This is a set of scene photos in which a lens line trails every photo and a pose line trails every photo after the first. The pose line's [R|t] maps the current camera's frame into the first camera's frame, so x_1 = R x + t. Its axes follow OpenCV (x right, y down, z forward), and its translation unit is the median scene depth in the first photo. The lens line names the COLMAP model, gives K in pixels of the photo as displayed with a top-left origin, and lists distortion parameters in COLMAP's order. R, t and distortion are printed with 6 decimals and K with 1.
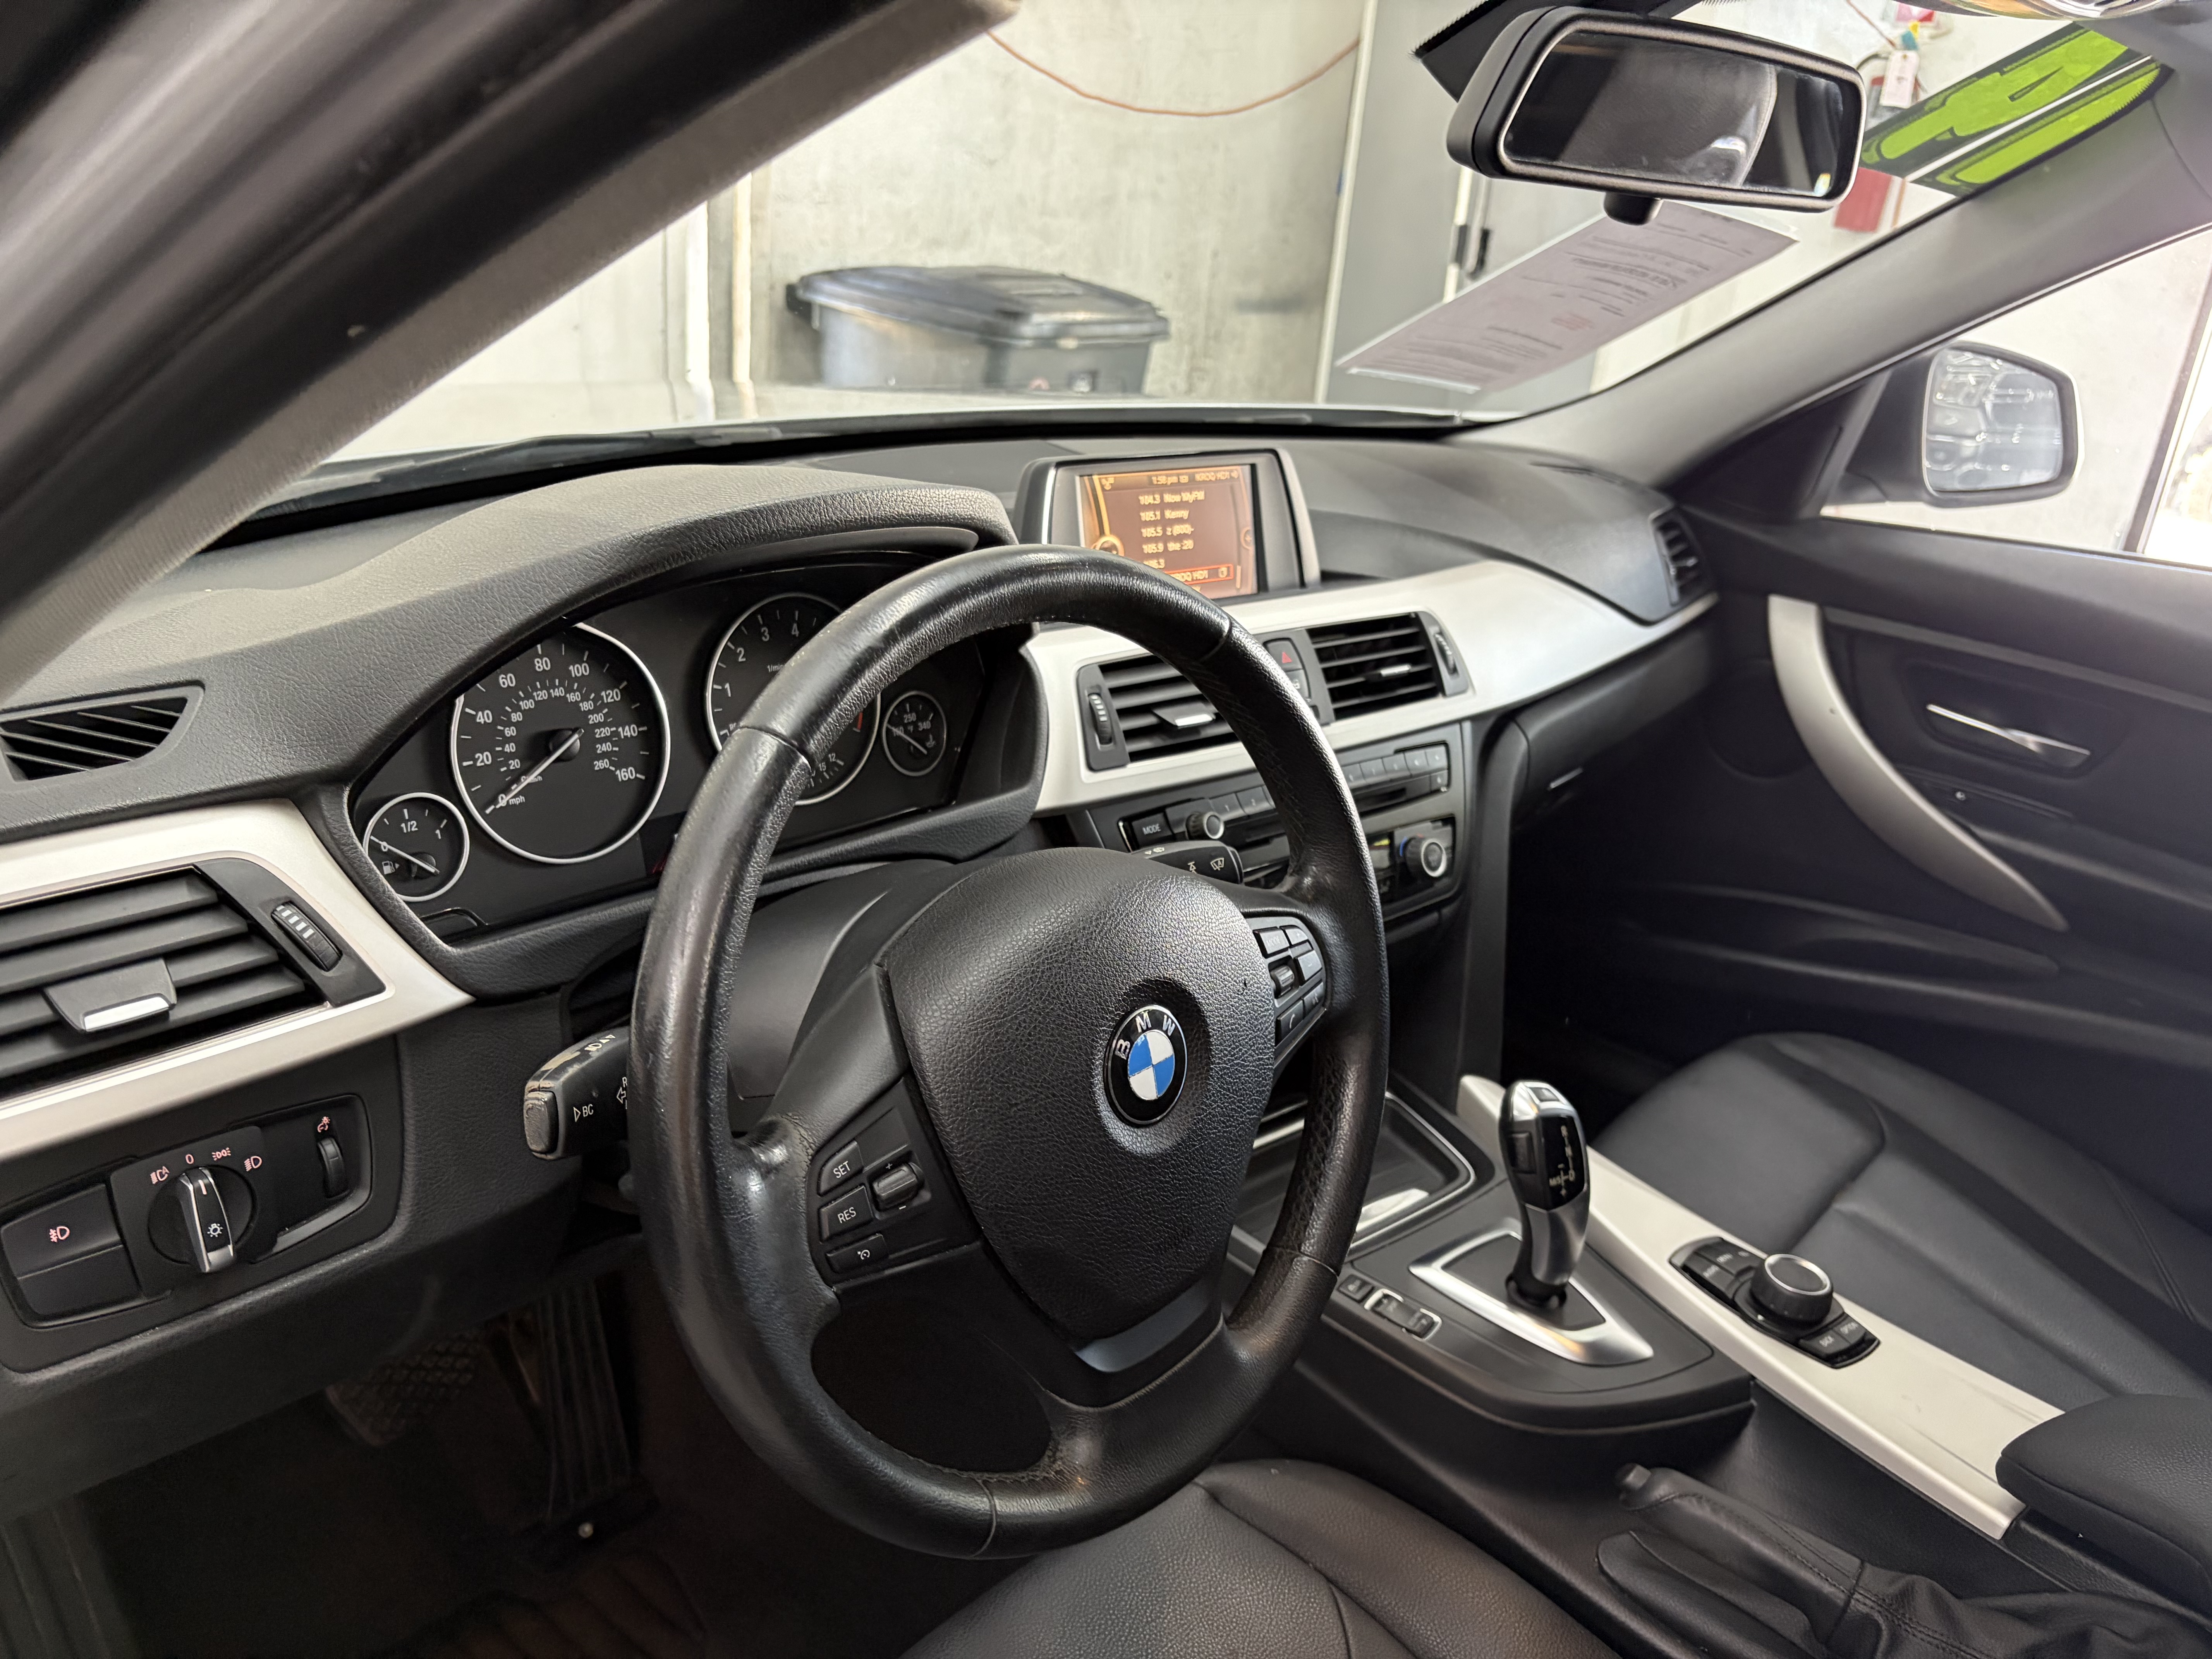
lens RADIAL K [[1686.0, 0, 1101.3], [0, 1686.0, 835.5], [0, 0, 1]] dist [0.050605, -0.054719]
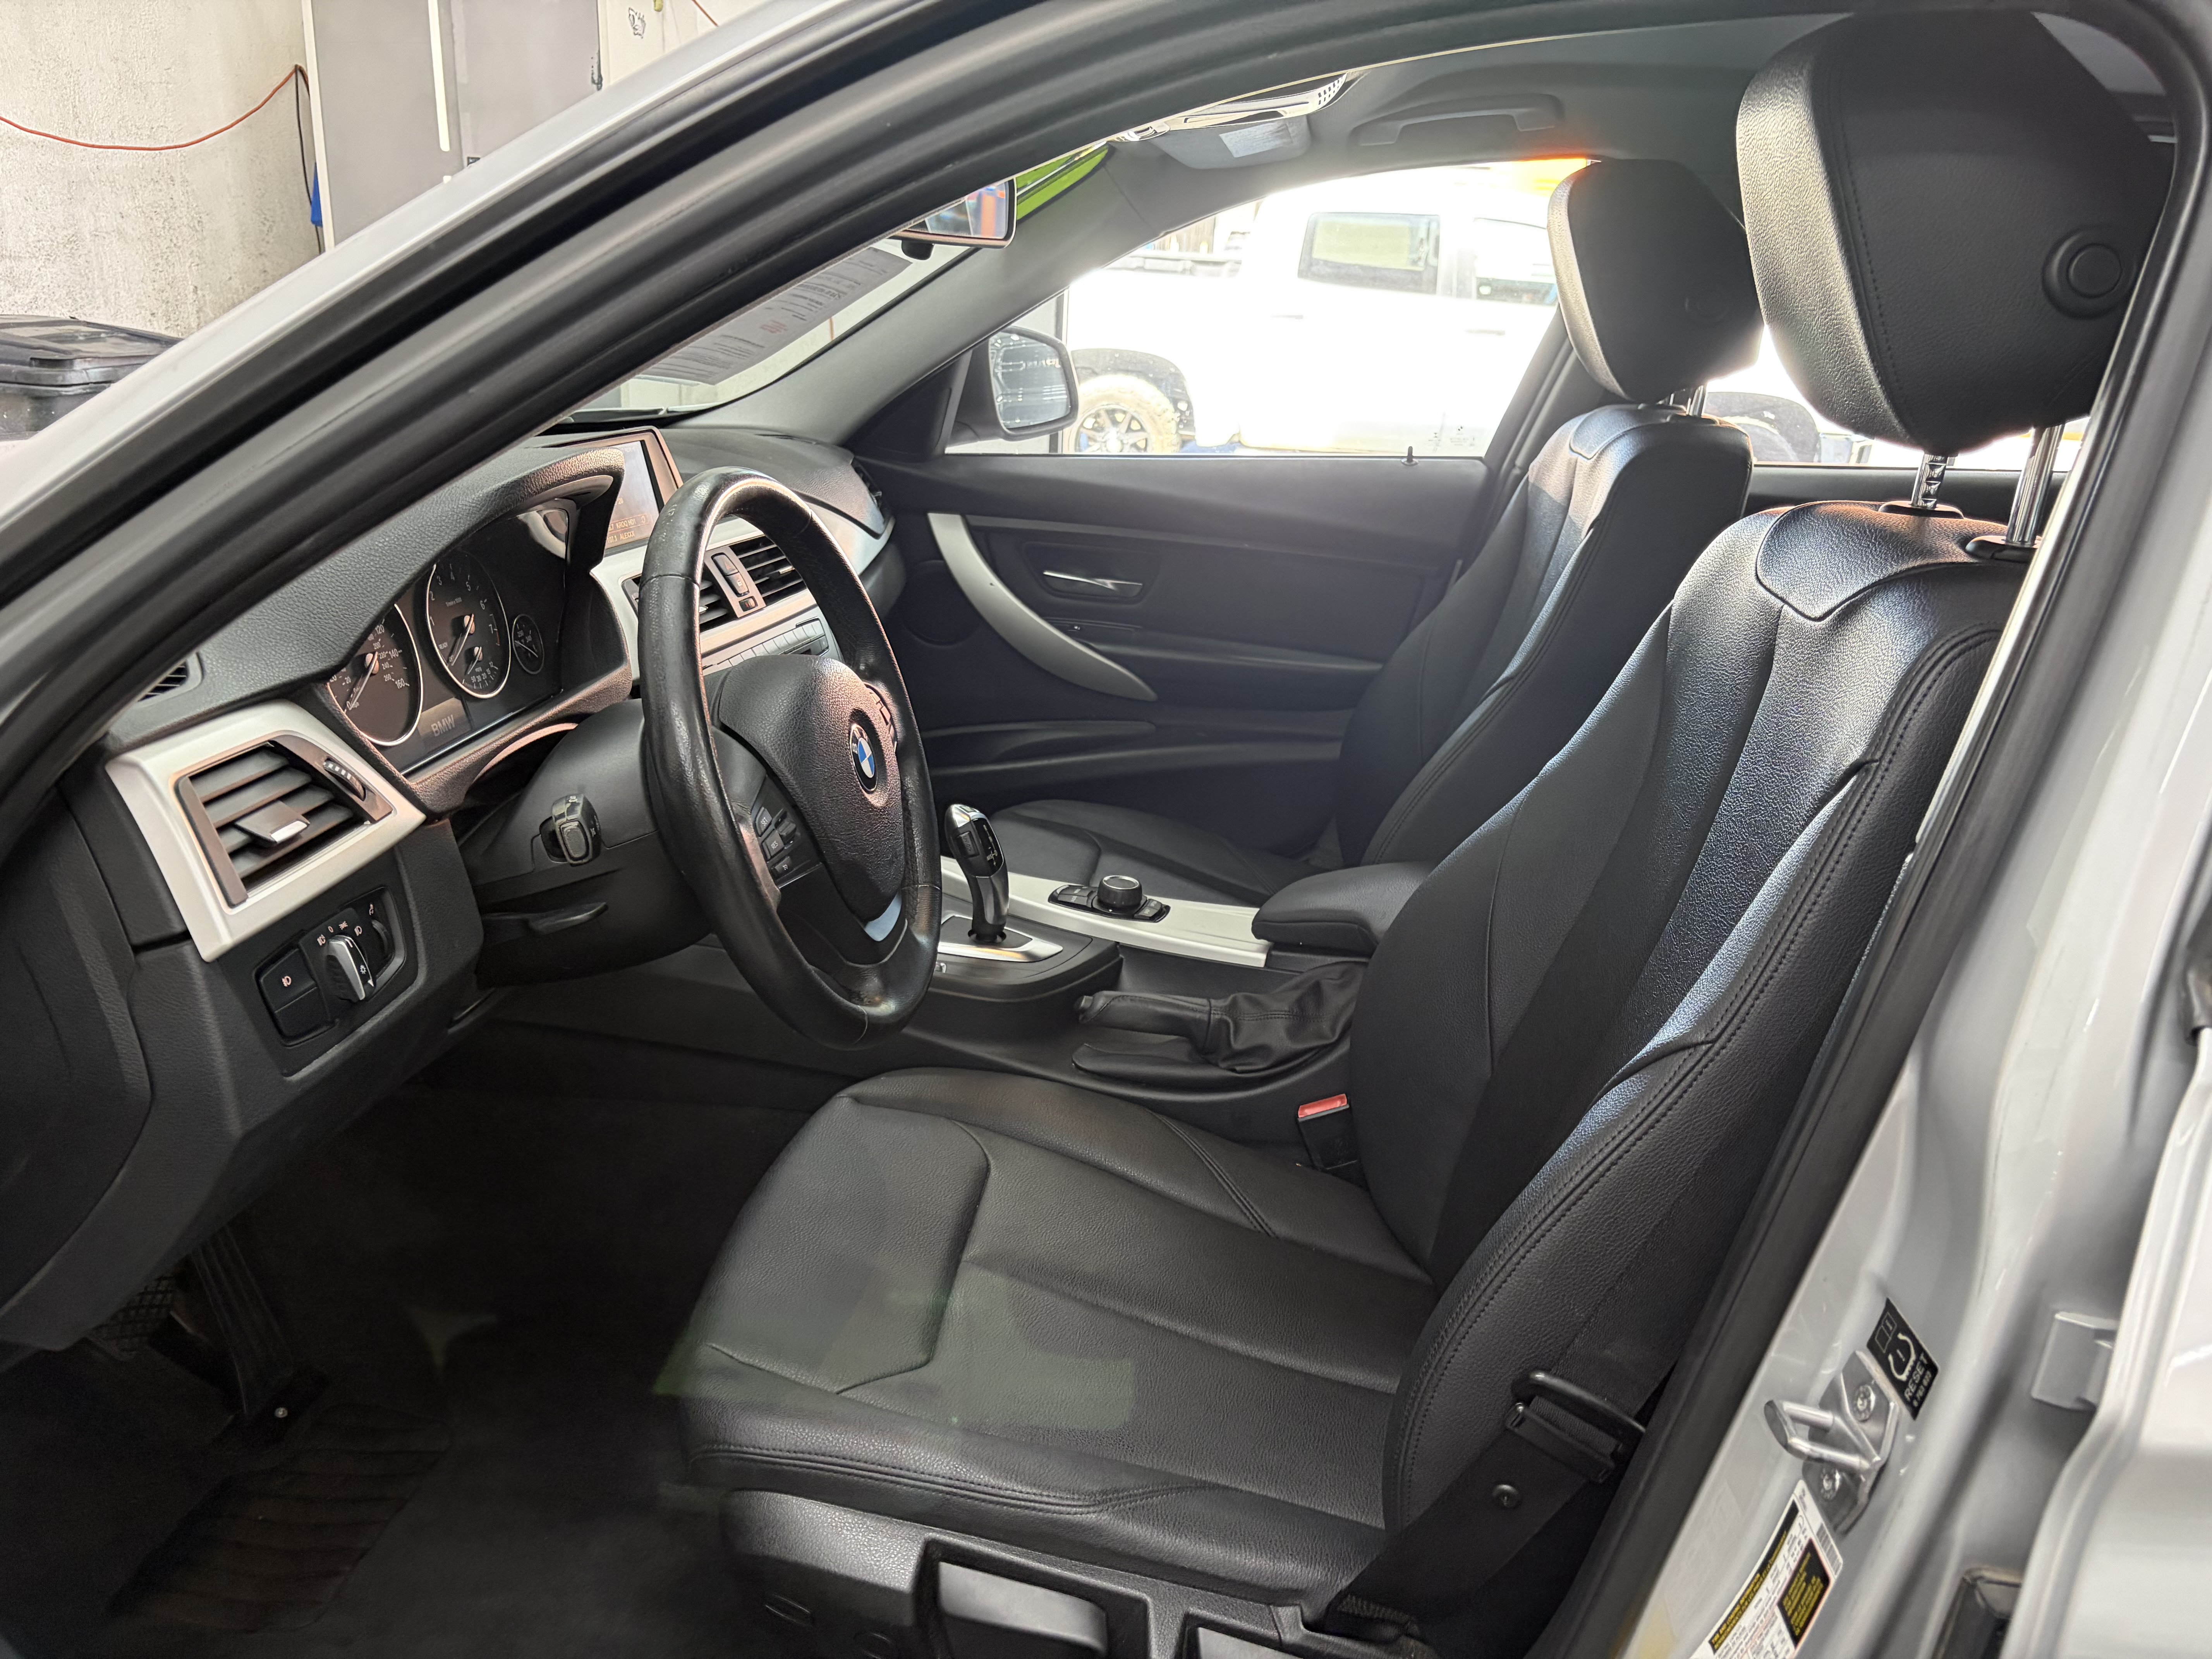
lens RADIAL K [[1686.0, 0, 1101.4], [0, 1686.0, 847.2], [0, 0, 1]] dist [0.050605, -0.054719]
pose [[0.817936, -0.229168, 0.527696, -0.407837], [0.229671, 0.971047, 0.065715, 0.095962], [-0.527477, 0.067446, 0.846888, -0.341031]]
